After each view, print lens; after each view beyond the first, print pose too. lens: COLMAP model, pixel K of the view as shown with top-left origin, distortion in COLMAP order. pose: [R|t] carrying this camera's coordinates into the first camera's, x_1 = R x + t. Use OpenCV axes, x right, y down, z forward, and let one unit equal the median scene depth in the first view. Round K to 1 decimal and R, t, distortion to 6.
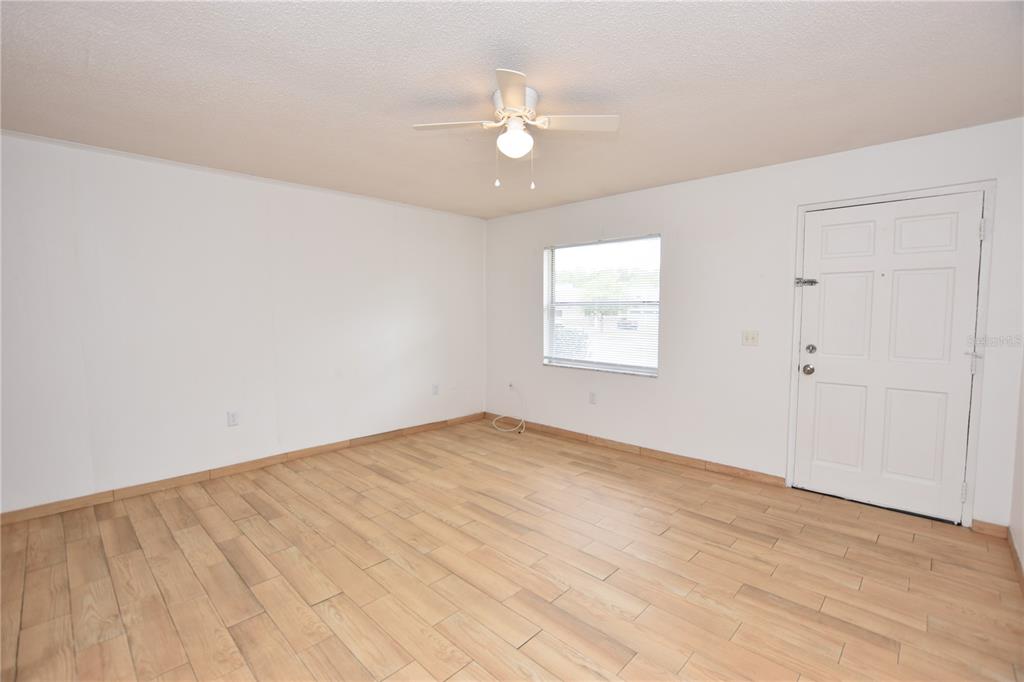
lens RADIAL K [[458.2, 0, 505.7], [0, 458.2, 341.1], [0, 0, 1]] dist [-0.033936, 0.007359]
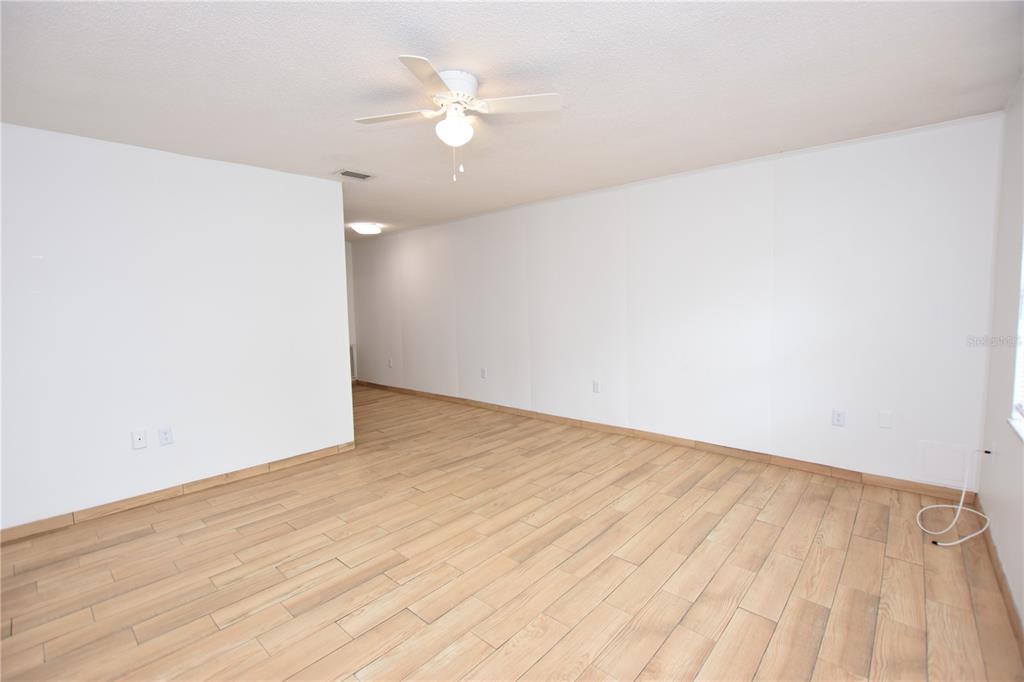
lens RADIAL K [[458.2, 0, 505.7], [0, 458.2, 341.1], [0, 0, 1]] dist [-0.033936, 0.007359]
pose [[0.041256, 0.085296, -0.995501, 0.680429], [-0.051031, 0.995229, 0.083158, -0.051267], [0.997845, 0.047371, 0.045412, 0.718619]]
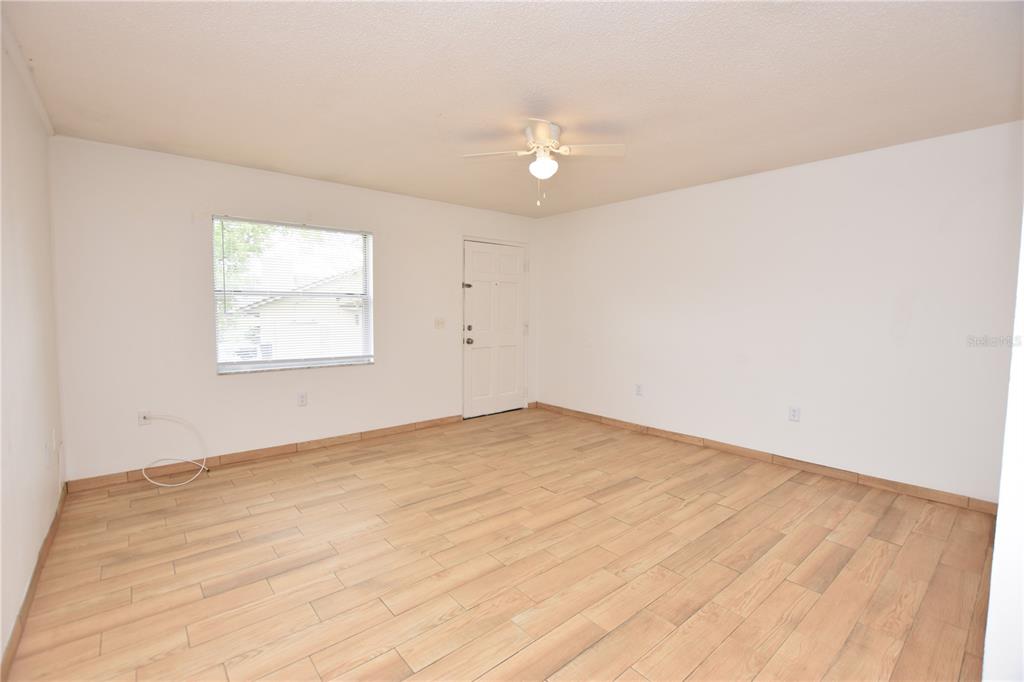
lens RADIAL K [[458.2, 0, 505.7], [0, 458.2, 341.1], [0, 0, 1]] dist [-0.033936, 0.007359]
pose [[0.097263, -0.067262, 0.992983, -0.846908], [0.061131, 0.996234, 0.061495, -0.026440], [-0.993380, 0.054721, 0.101008, 0.665114]]
